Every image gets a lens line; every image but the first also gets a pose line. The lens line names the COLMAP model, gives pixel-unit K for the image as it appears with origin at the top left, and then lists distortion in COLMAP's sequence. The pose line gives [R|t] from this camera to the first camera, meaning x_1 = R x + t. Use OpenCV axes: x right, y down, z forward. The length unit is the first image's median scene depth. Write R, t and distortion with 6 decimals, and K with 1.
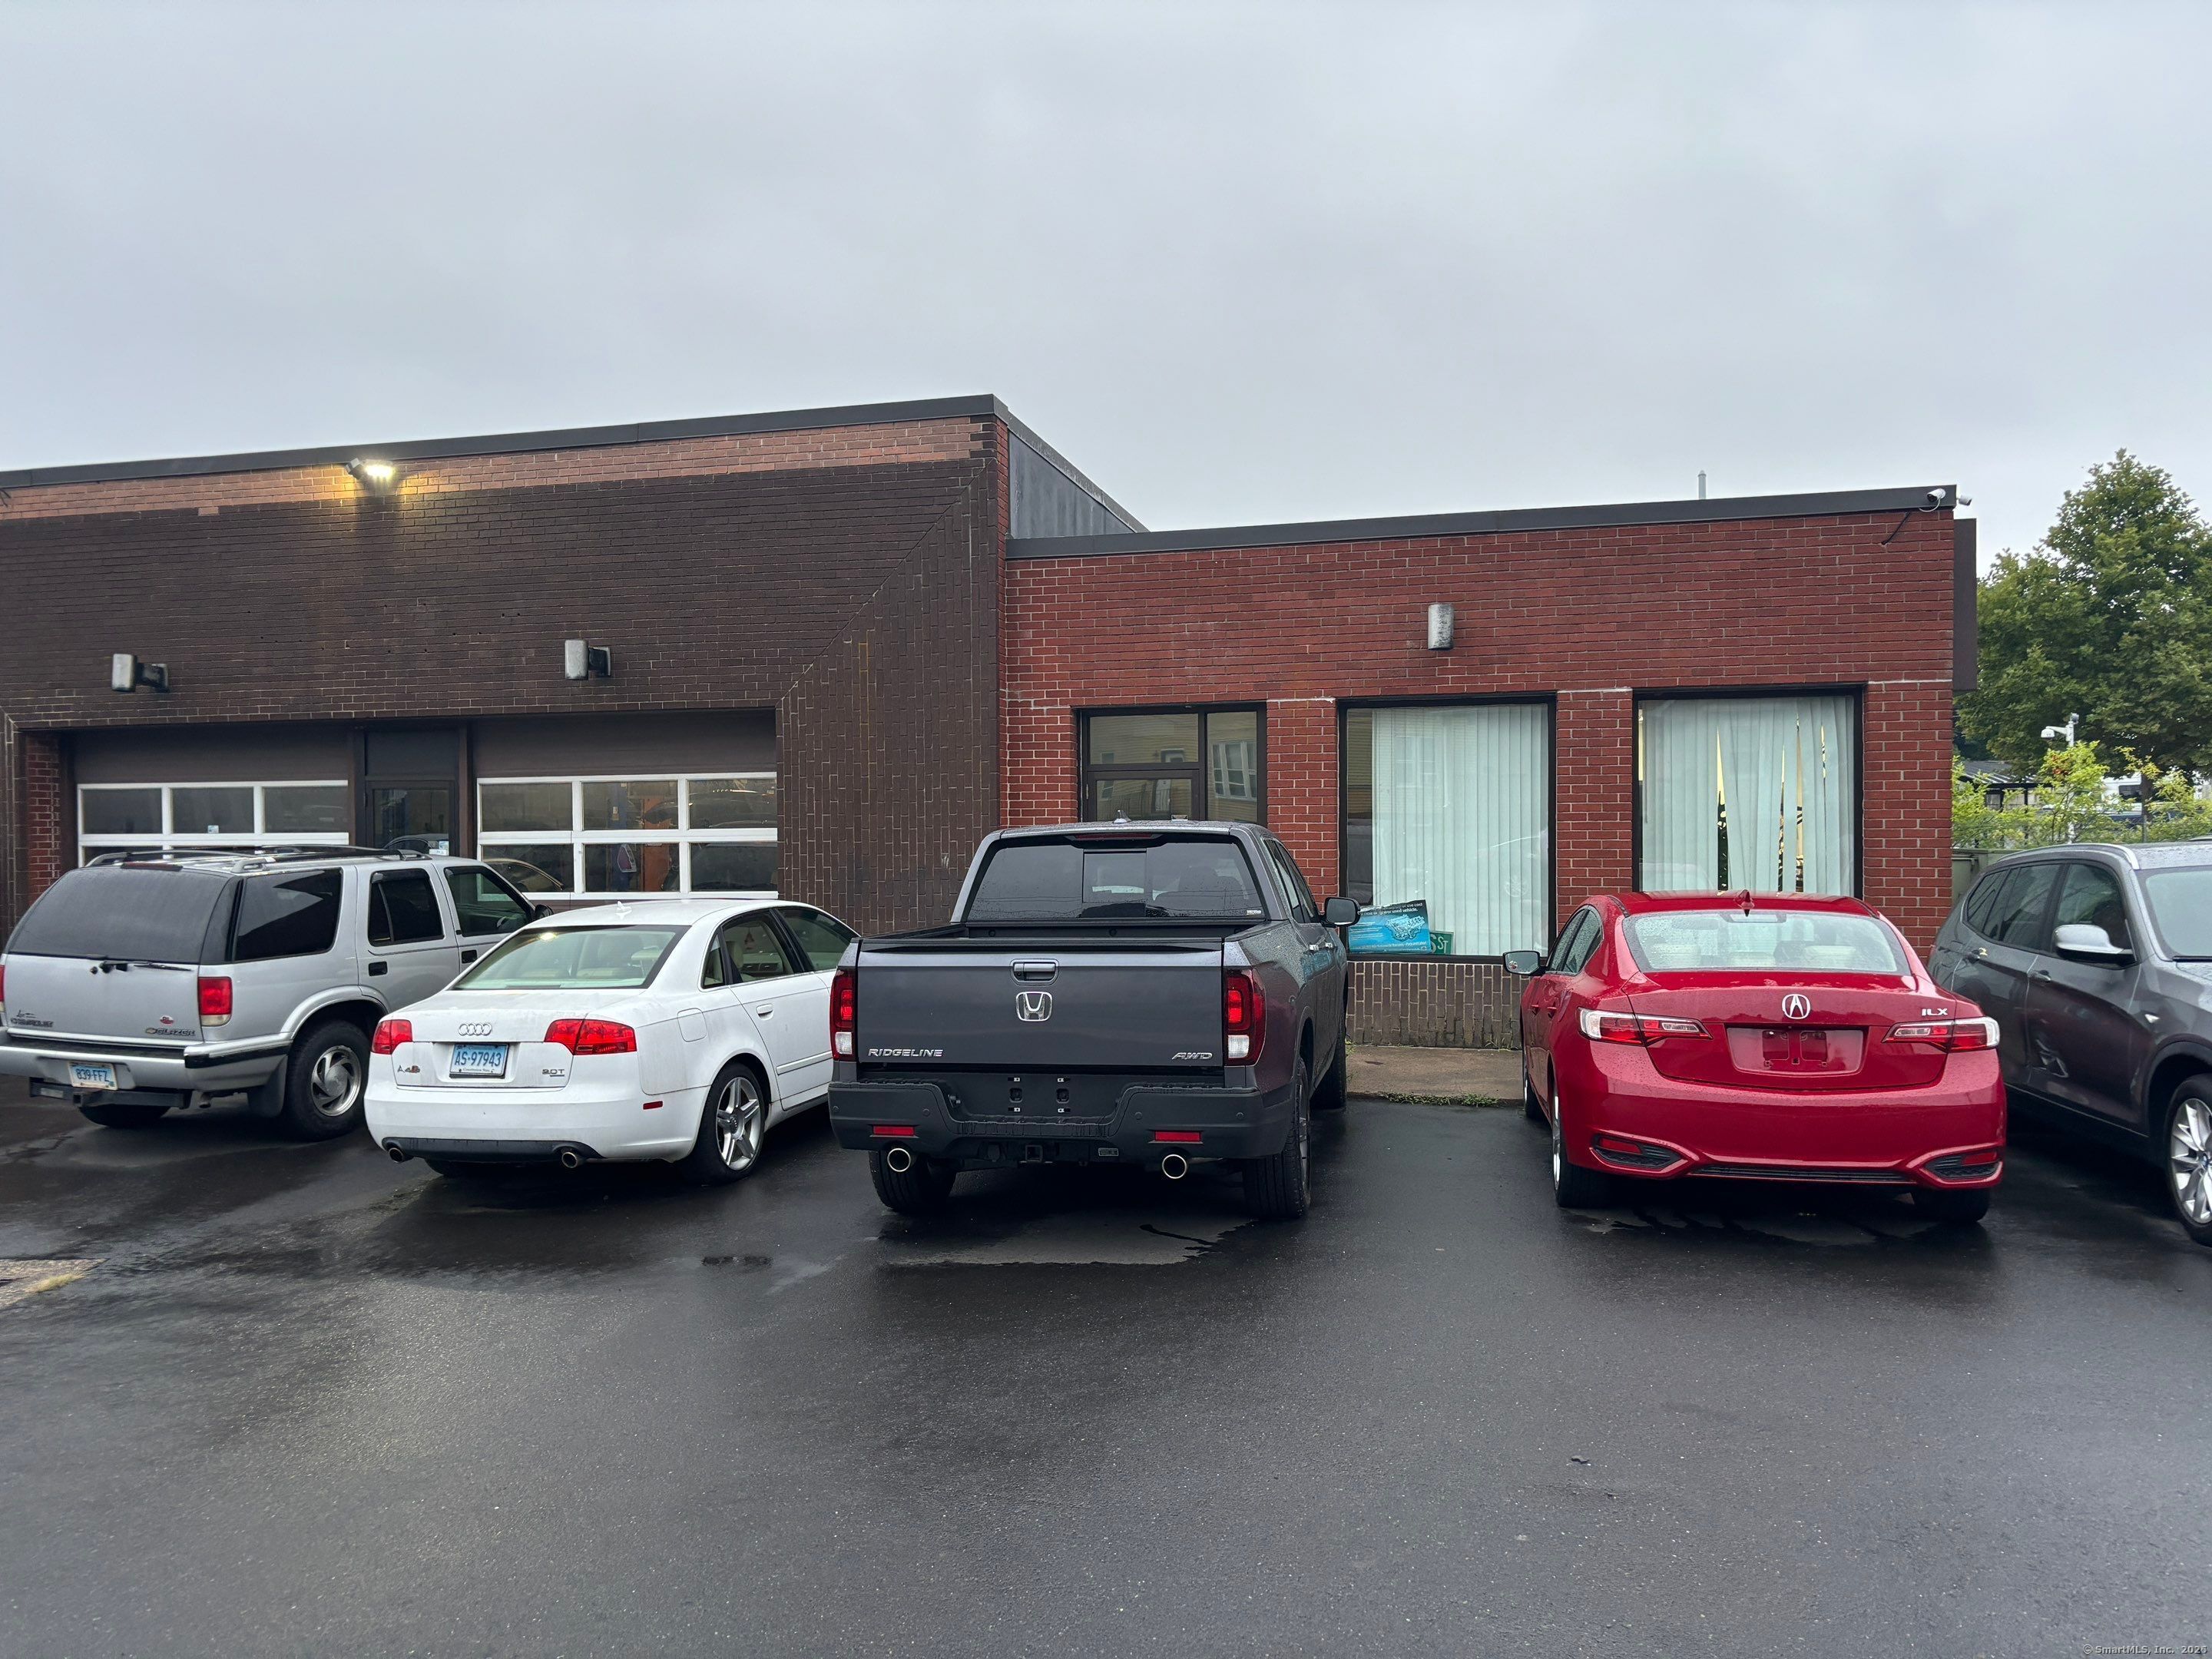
lens RADIAL K [[1666.9, 0, 1104.8], [0, 1666.9, 836.8], [0, 0, 1]] dist [0.047304, -0.053980]
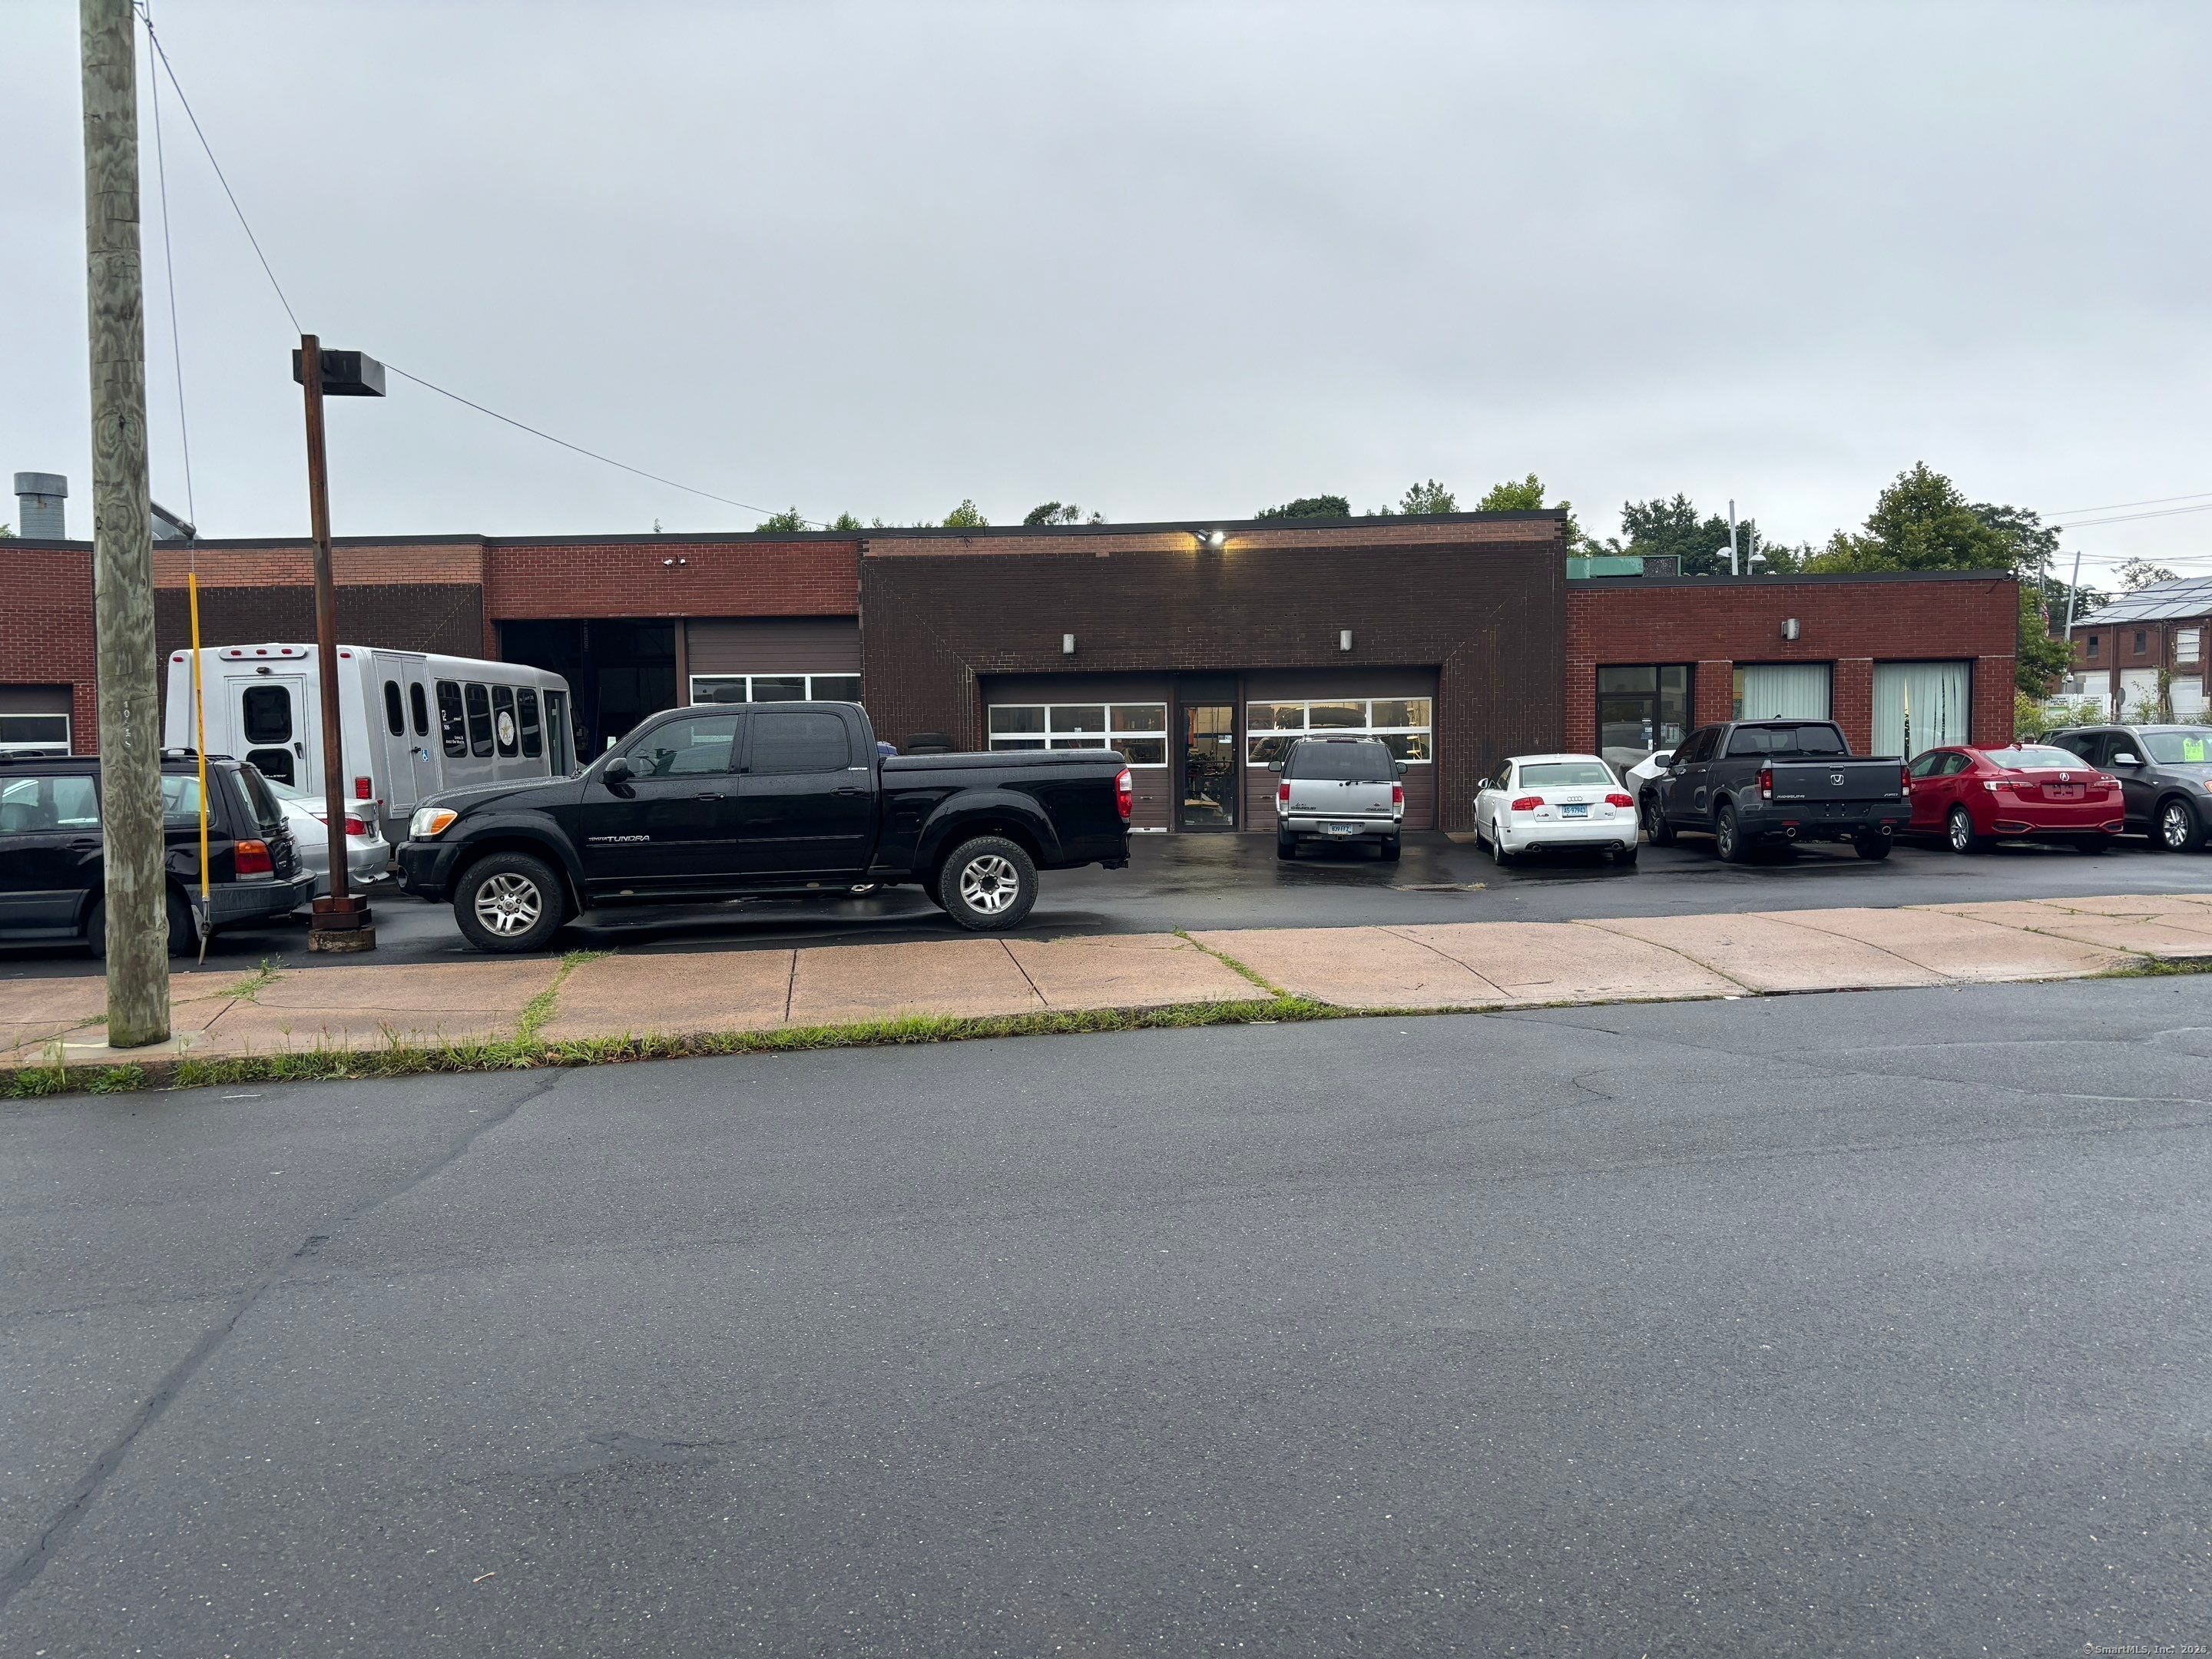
lens RADIAL K [[1666.9, 0, 1125.2], [0, 1666.9, 812.9], [0, 0, 1]] dist [0.047304, -0.053980]
pose [[0.985256, -0.012865, 0.170603, -0.944231], [0.006287, 0.999218, 0.039045, 0.018475], [-0.170972, -0.037397, 0.984566, -0.910501]]
